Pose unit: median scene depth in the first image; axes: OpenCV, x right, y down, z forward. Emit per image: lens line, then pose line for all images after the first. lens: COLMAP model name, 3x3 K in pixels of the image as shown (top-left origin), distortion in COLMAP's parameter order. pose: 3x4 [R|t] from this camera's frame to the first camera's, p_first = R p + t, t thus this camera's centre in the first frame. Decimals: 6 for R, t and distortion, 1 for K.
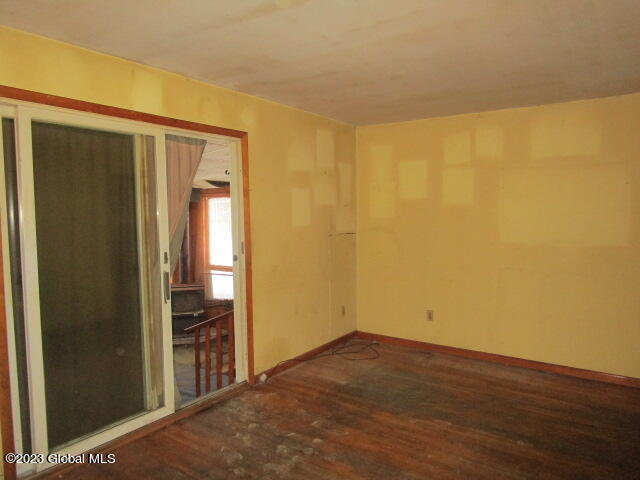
lens RADIAL K [[455.7, 0, 320.0], [0, 455.7, 240.0], [0, 0, 1]] dist [-0.036072, 0.024647]
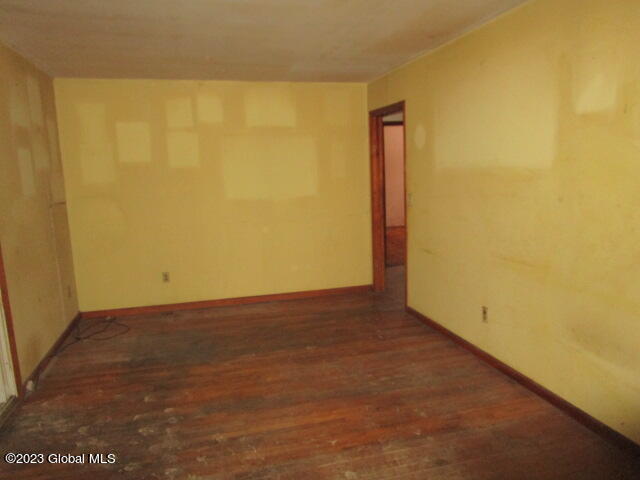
lens RADIAL K [[455.7, 0, 320.0], [0, 455.7, 240.0], [0, 0, 1]] dist [-0.036072, 0.024647]
pose [[0.638555, -0.128770, 0.758726, -0.384366], [0.073930, 0.991606, 0.106074, 0.000670], [-0.766017, -0.011642, 0.642715, 0.101579]]
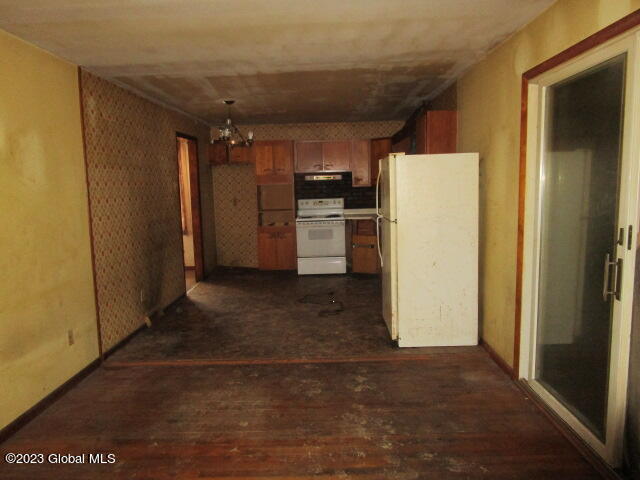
lens RADIAL K [[455.7, 0, 320.0], [0, 455.7, 240.0], [0, 0, 1]] dist [-0.036072, 0.024647]
pose [[-0.829715, 0.098339, -0.549457, 0.322215], [-0.001488, 0.983966, 0.178352, -0.063181], [0.558186, 0.148799, -0.816264, 1.078045]]
